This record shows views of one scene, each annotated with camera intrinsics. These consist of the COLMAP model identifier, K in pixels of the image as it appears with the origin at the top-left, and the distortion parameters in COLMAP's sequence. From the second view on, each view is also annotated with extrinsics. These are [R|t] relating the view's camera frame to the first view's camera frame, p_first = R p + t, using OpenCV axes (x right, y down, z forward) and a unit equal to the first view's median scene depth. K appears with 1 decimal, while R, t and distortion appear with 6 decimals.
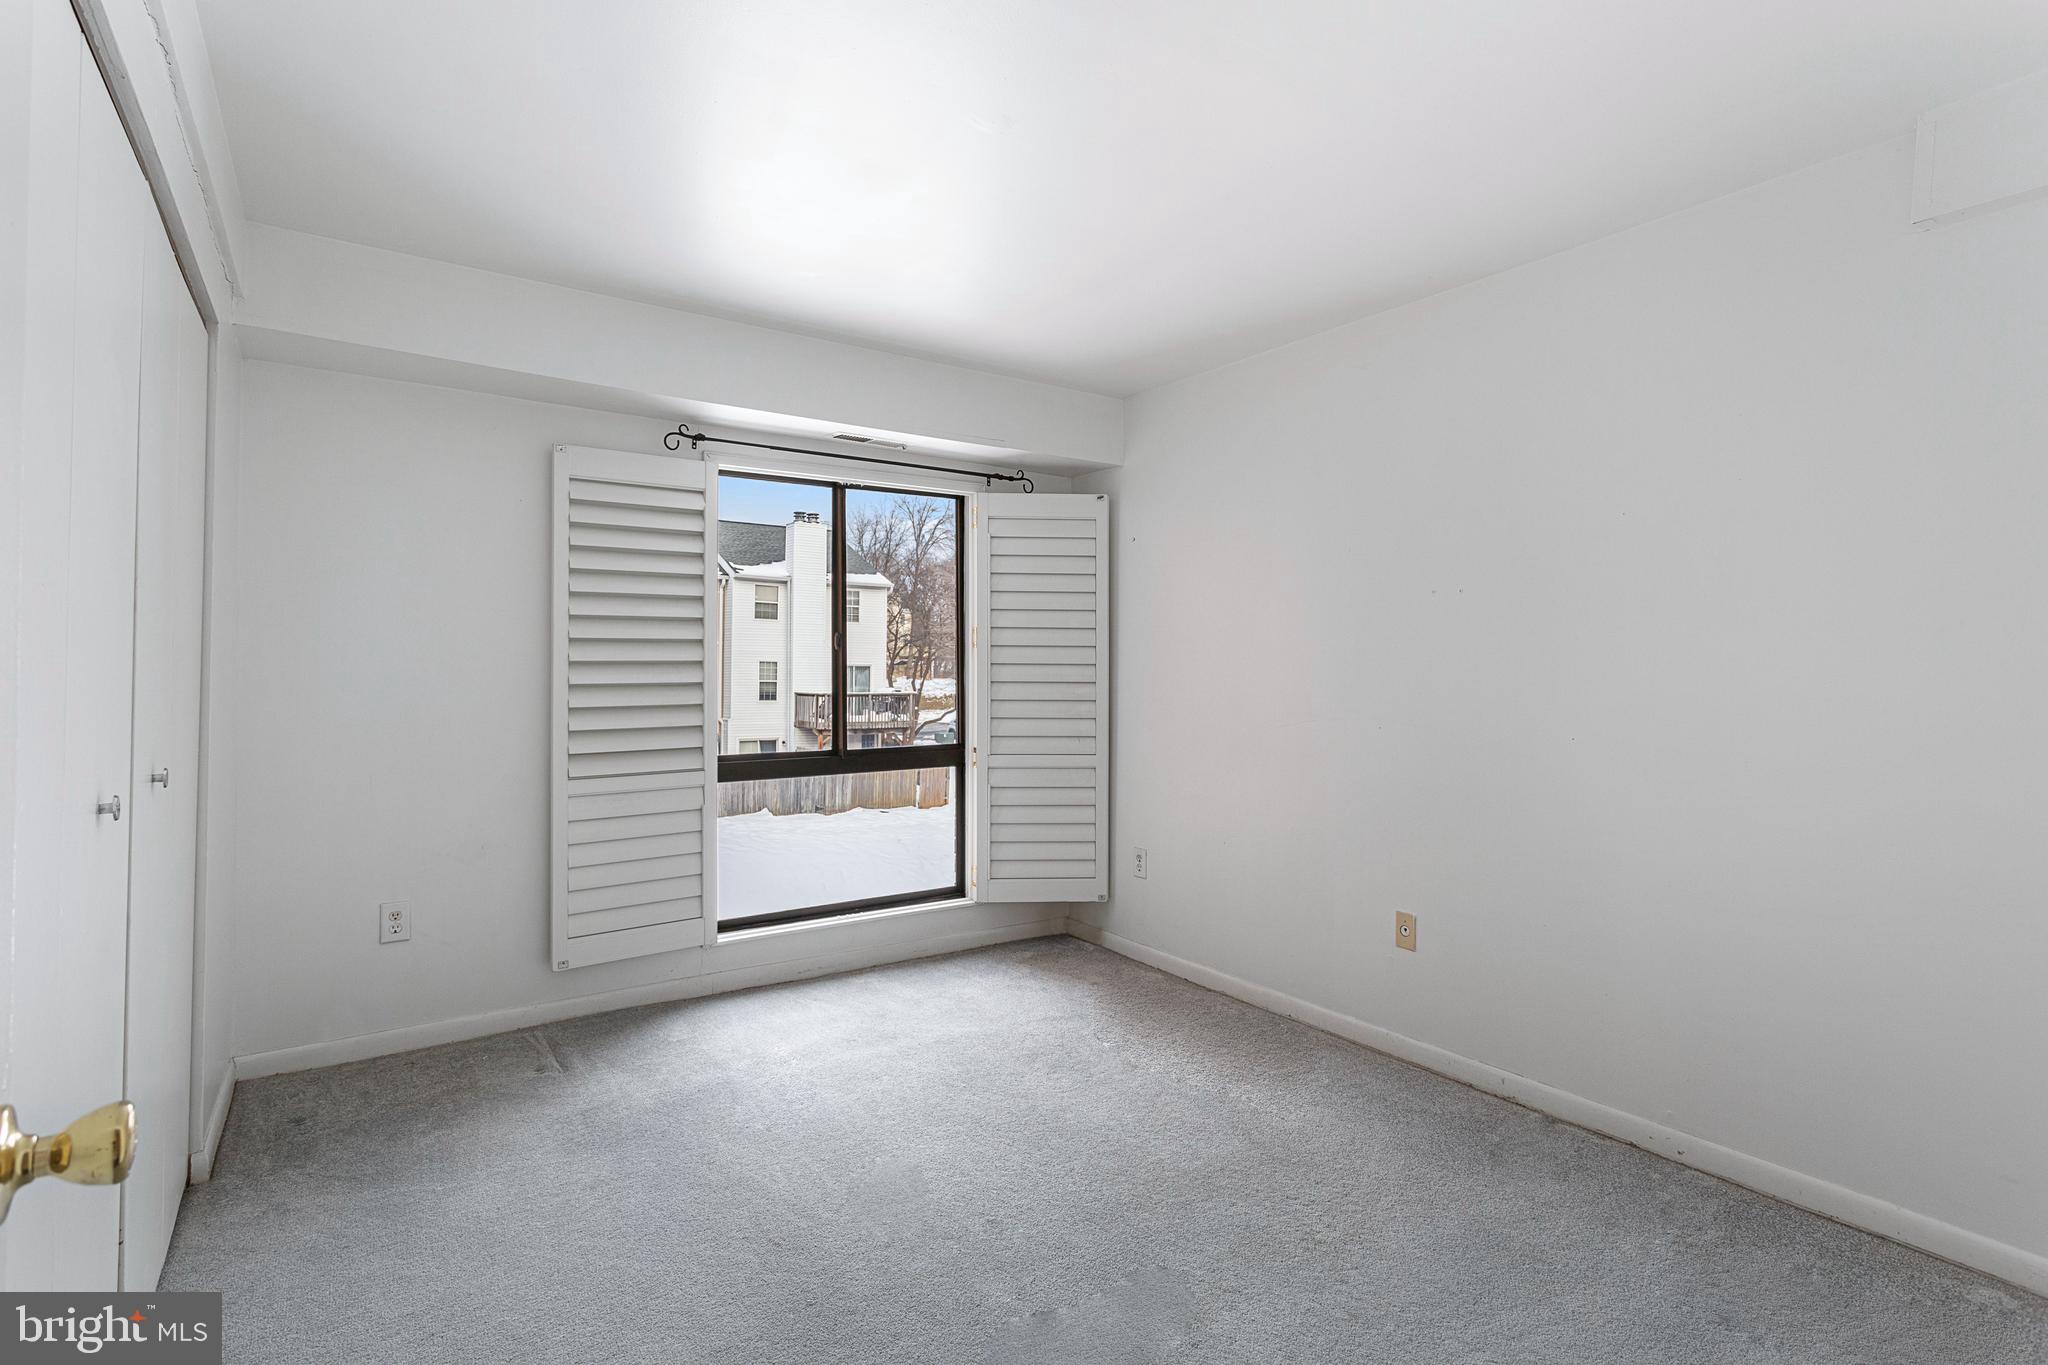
lens RADIAL K [[963.6, 0, 1005.0], [0, 963.6, 676.4], [0, 0, 1]] dist [0.000855, 0.000379]
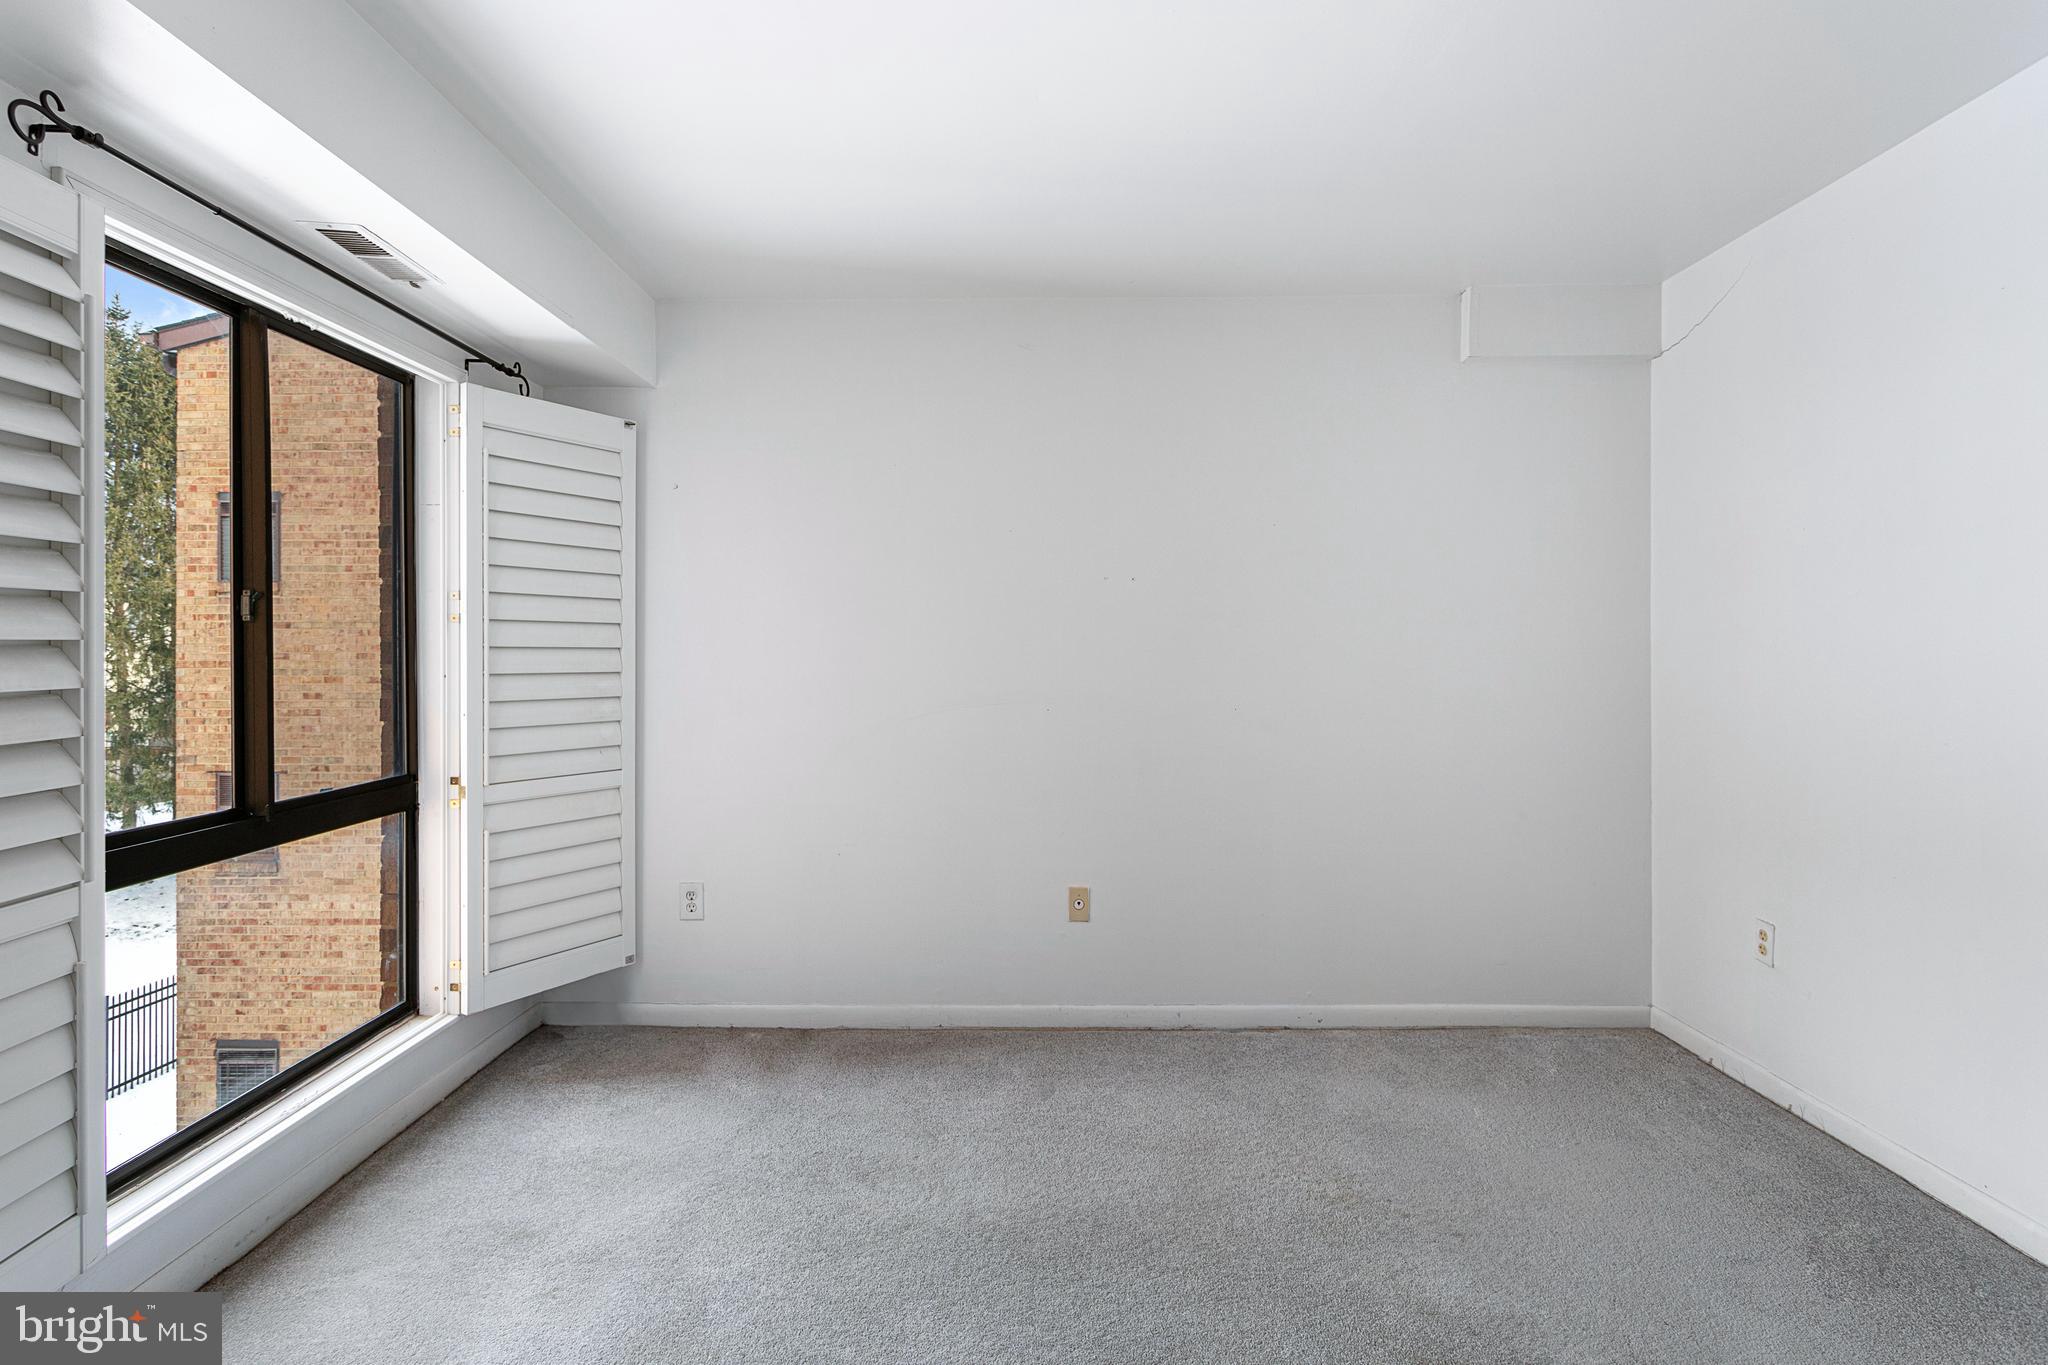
lens RADIAL K [[995.1, 0, 1013.9], [0, 995.1, 663.6], [0, 0, 1]] dist [-0.001314, 0.000471]
pose [[0.577389, -0.011714, 0.816385, -0.379817], [0.008542, 0.999929, 0.008307, -0.004626], [-0.816424, 0.002178, 0.577448, 0.329694]]
